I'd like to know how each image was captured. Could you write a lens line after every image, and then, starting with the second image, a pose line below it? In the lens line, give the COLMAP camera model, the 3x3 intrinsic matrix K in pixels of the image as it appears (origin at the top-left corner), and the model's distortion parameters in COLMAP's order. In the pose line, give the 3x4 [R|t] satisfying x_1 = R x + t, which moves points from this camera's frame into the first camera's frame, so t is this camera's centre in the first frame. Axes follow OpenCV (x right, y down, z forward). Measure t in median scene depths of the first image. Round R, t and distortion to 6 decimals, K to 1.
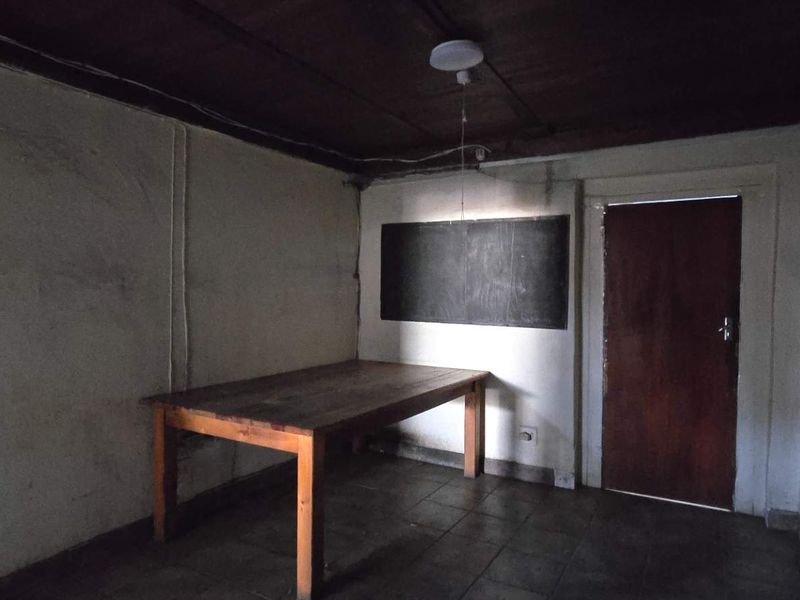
lens RADIAL K [[533.2, 0, 401.1], [0, 533.2, 296.0], [0, 0, 1]] dist [0.009796, 0.000663]
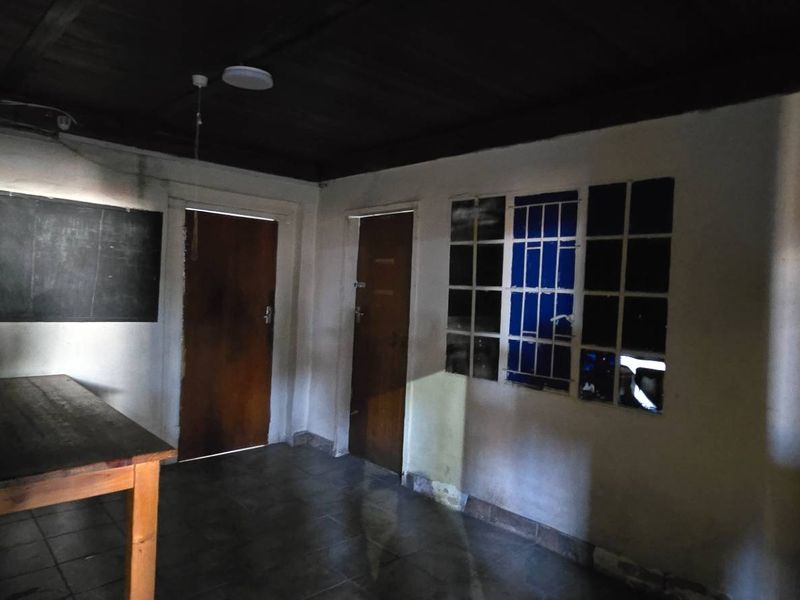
lens RADIAL K [[533.2, 0, 400.6], [0, 533.2, 301.5], [0, 0, 1]] dist [0.009796, 0.000663]
pose [[0.309236, -0.014793, 0.950870, -0.528787], [-0.031494, 0.999171, 0.025787, -0.019371], [-0.950464, -0.037921, 0.308514, 0.220319]]
